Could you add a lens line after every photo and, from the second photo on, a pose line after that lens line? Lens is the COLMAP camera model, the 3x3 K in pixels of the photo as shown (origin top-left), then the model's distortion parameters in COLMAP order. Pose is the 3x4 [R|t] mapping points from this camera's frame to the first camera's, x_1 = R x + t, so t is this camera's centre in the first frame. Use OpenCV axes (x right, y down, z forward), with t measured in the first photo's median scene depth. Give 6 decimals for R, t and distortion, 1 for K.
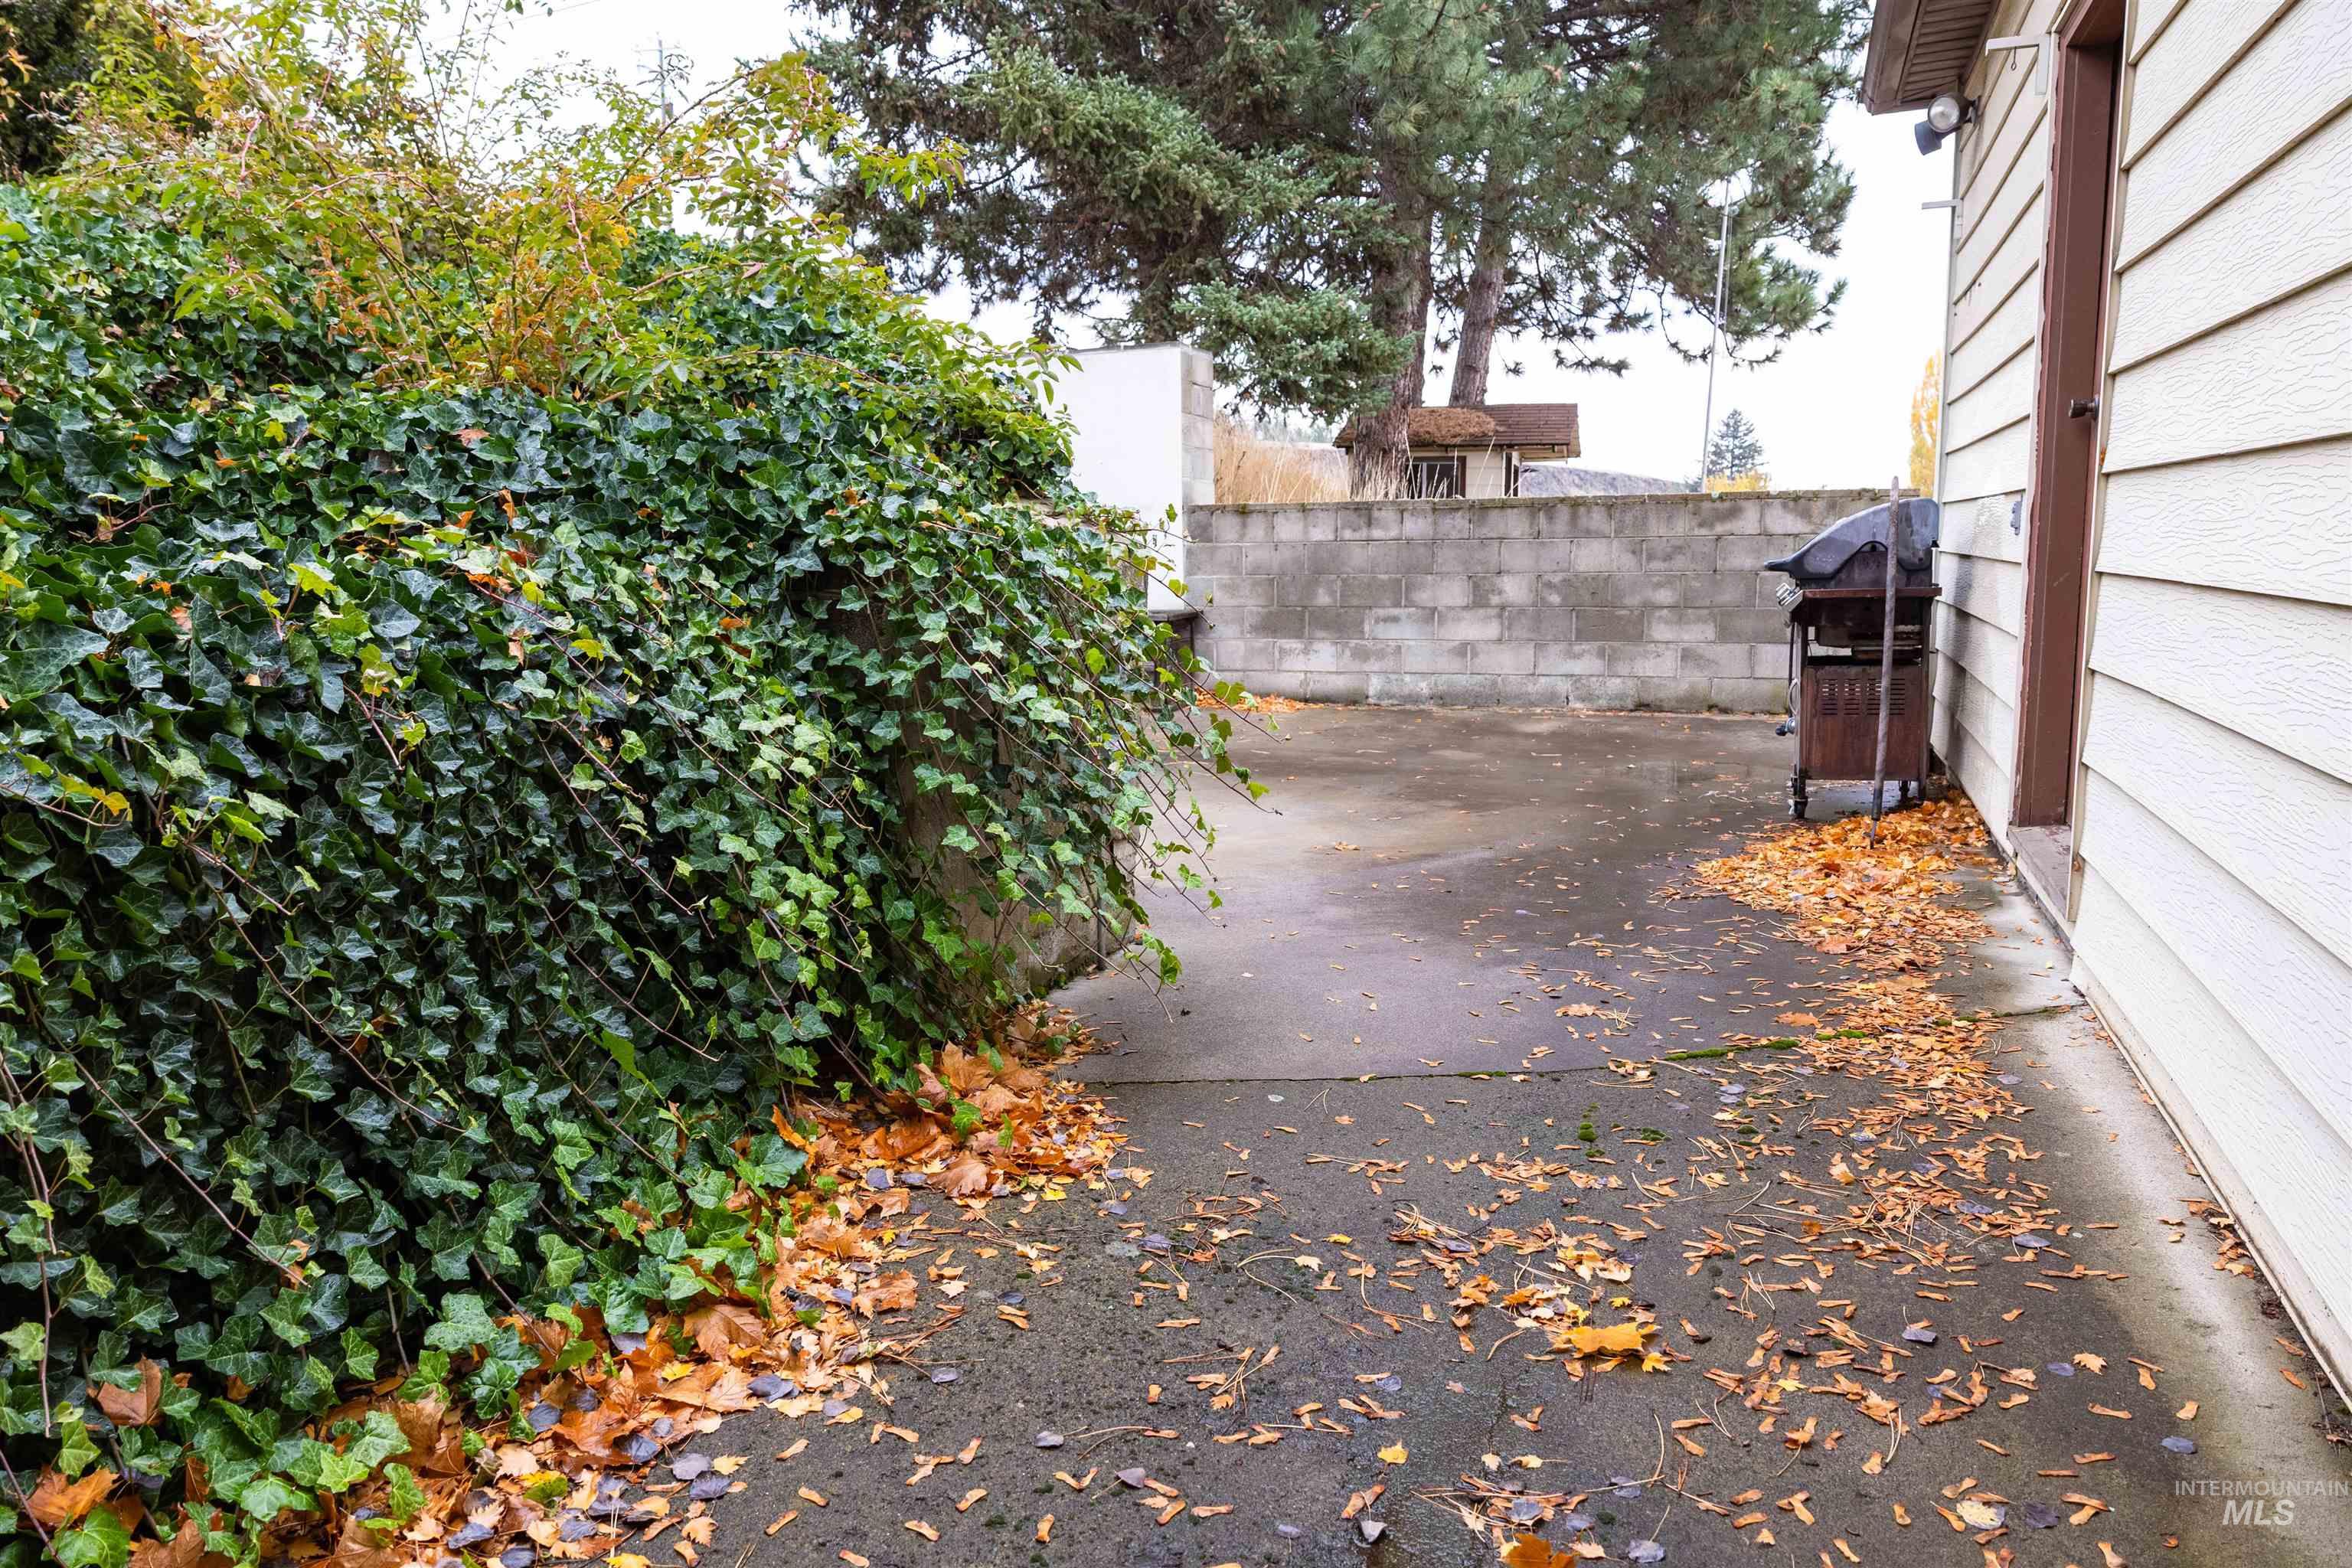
lens RADIAL K [[1569.7, 0, 1173.9], [0, 1569.7, 782.5], [0, 0, 1]] dist [-0.000597, 0.001803]
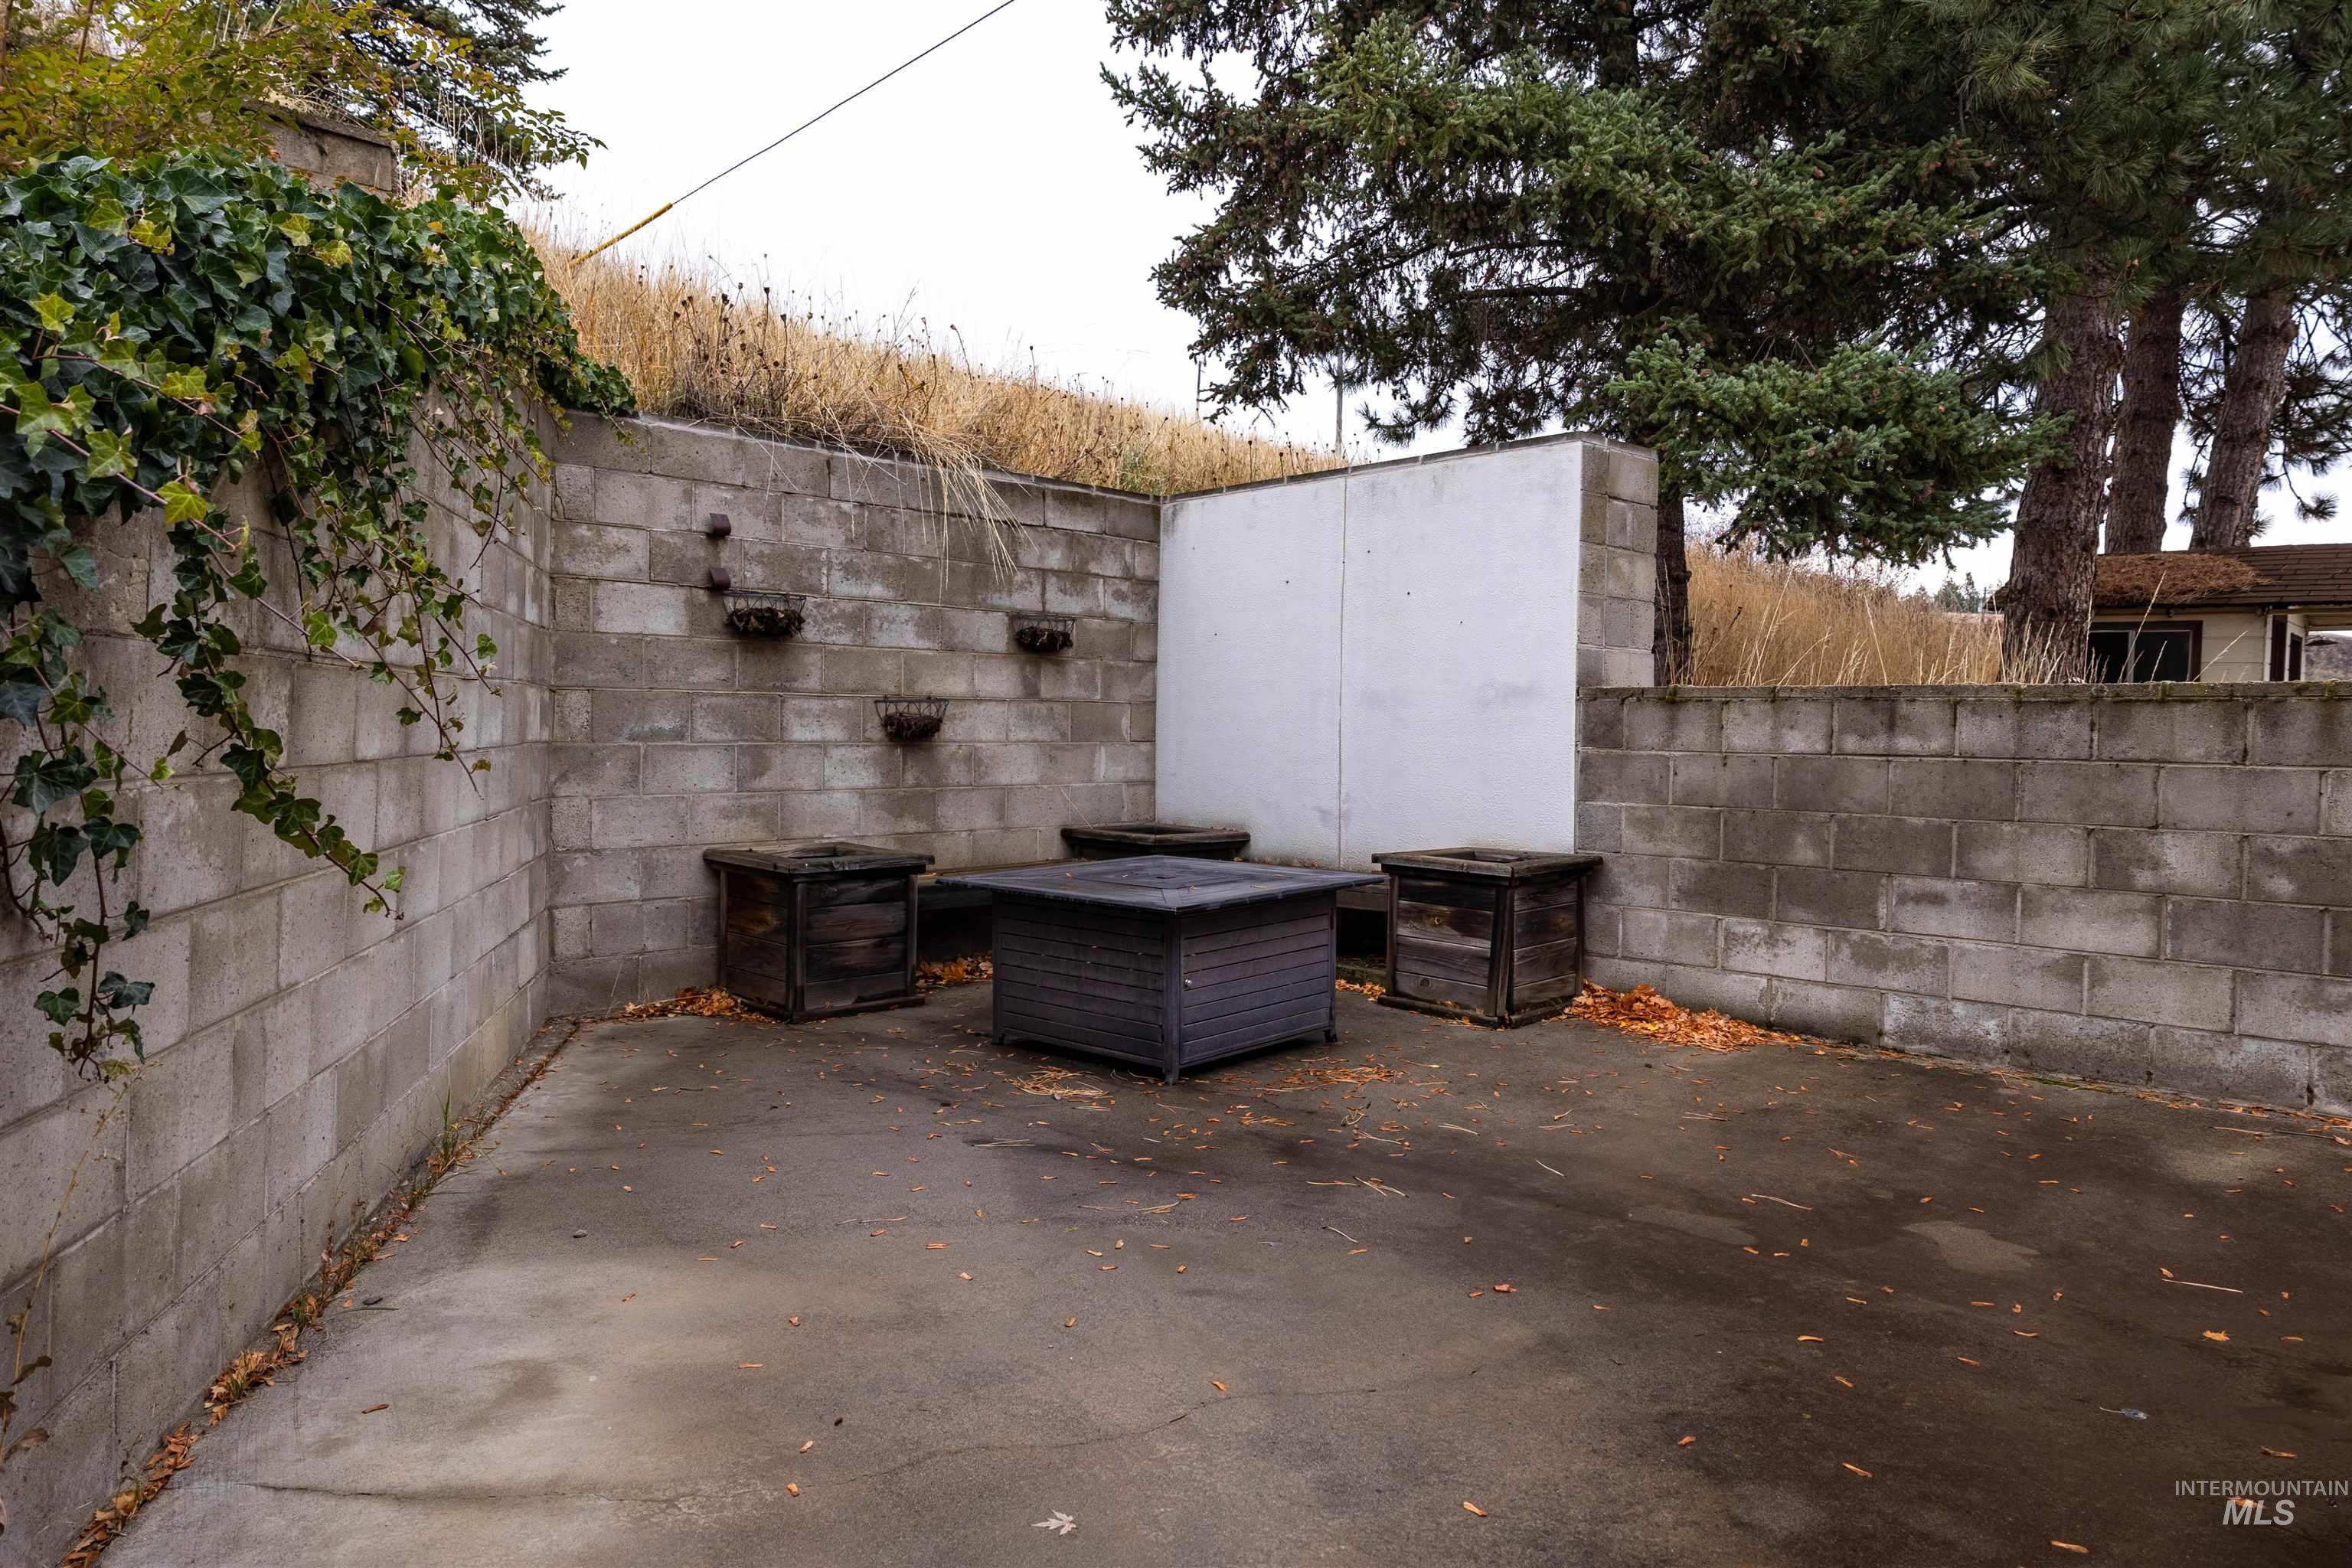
lens RADIAL K [[1569.7, 0, 1178.1], [0, 1569.7, 778.3], [0, 0, 1]] dist [-0.000597, 0.001803]
pose [[0.908601, 0.038740, -0.415865, 0.128012], [-0.085209, 0.991941, -0.093766, -0.072887], [0.408881, 0.120631, 0.904580, 0.395984]]
